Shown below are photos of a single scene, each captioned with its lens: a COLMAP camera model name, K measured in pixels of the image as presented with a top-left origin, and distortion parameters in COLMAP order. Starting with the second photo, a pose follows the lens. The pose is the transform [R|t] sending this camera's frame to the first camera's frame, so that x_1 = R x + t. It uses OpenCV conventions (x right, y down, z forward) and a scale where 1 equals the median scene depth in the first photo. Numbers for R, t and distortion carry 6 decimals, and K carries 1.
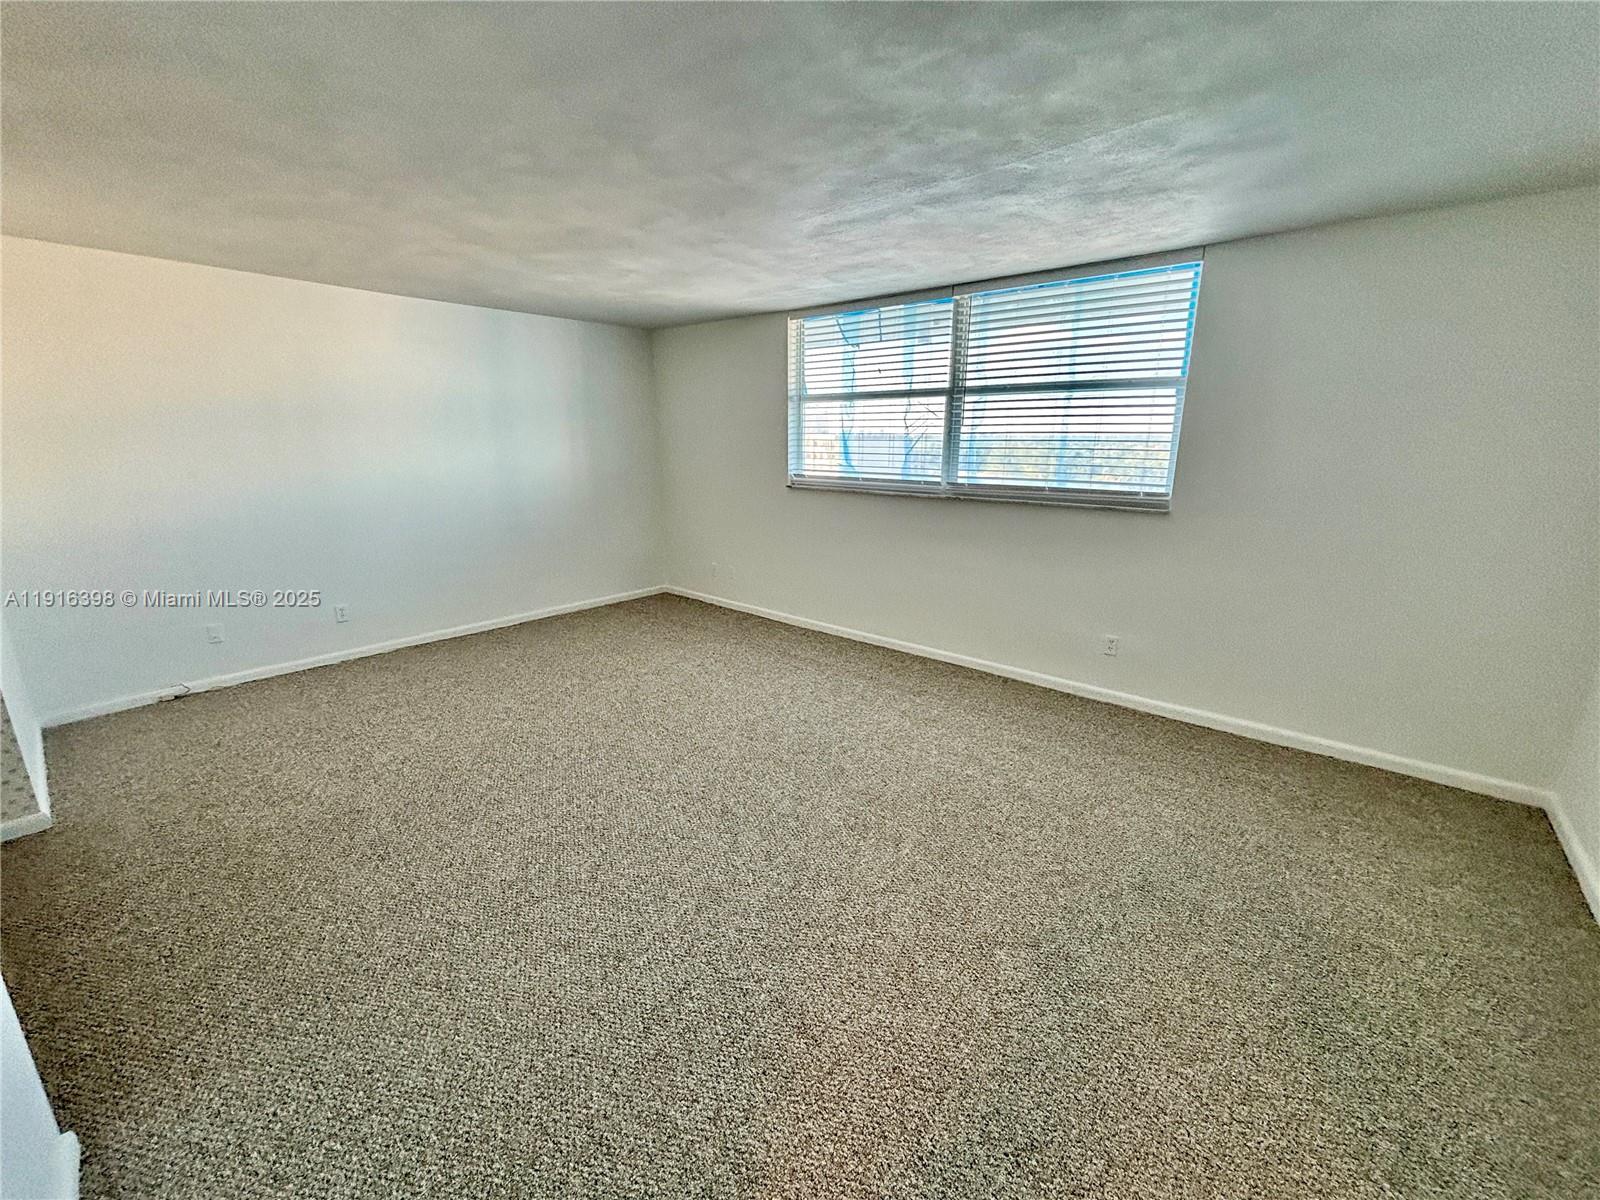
lens RADIAL K [[645.4, 0, 800.6], [0, 645.4, 599.3], [0, 0, 1]] dist [-0.002826, 0.000215]
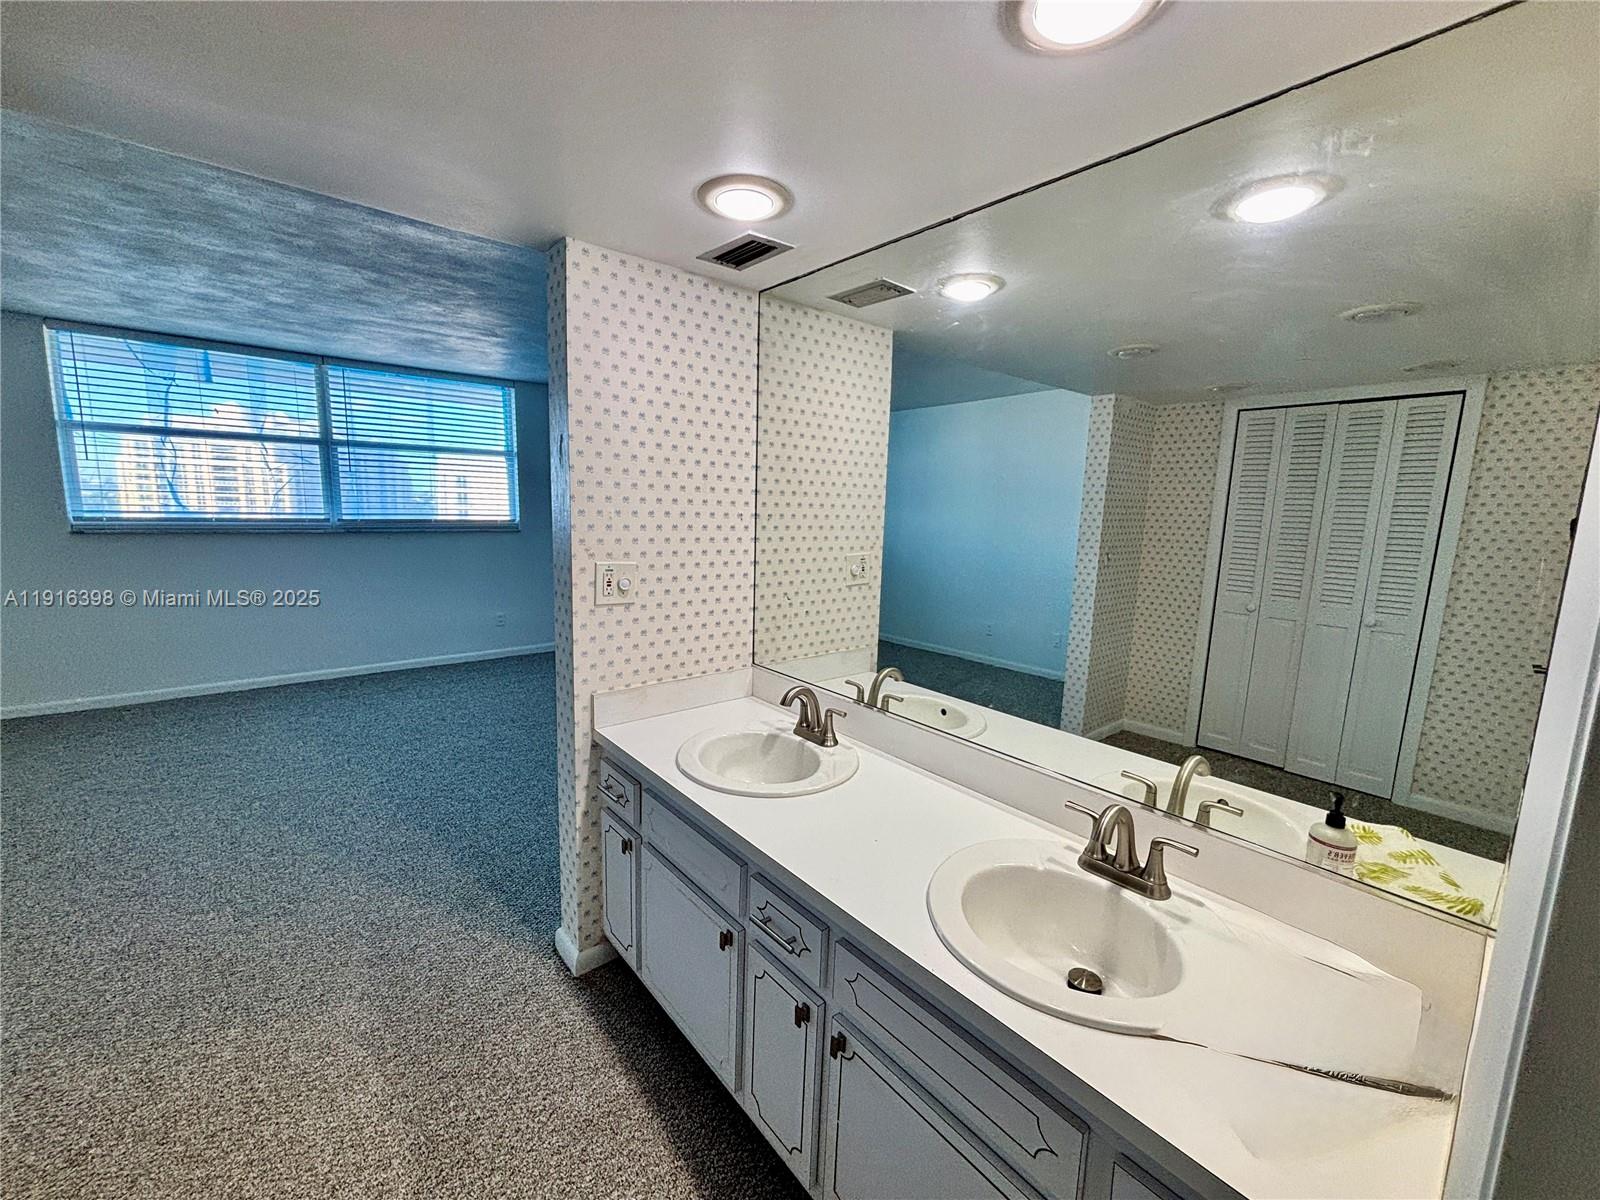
lens RADIAL K [[645.4, 0, 797.0], [0, 645.4, 595.2], [0, 0, 1]] dist [-0.002826, 0.000215]
pose [[0.169167, -0.153357, 0.973583, -0.781969], [0.196802, 0.973183, 0.119099, -0.020909], [-0.965739, 0.171456, 0.194812, -0.010816]]
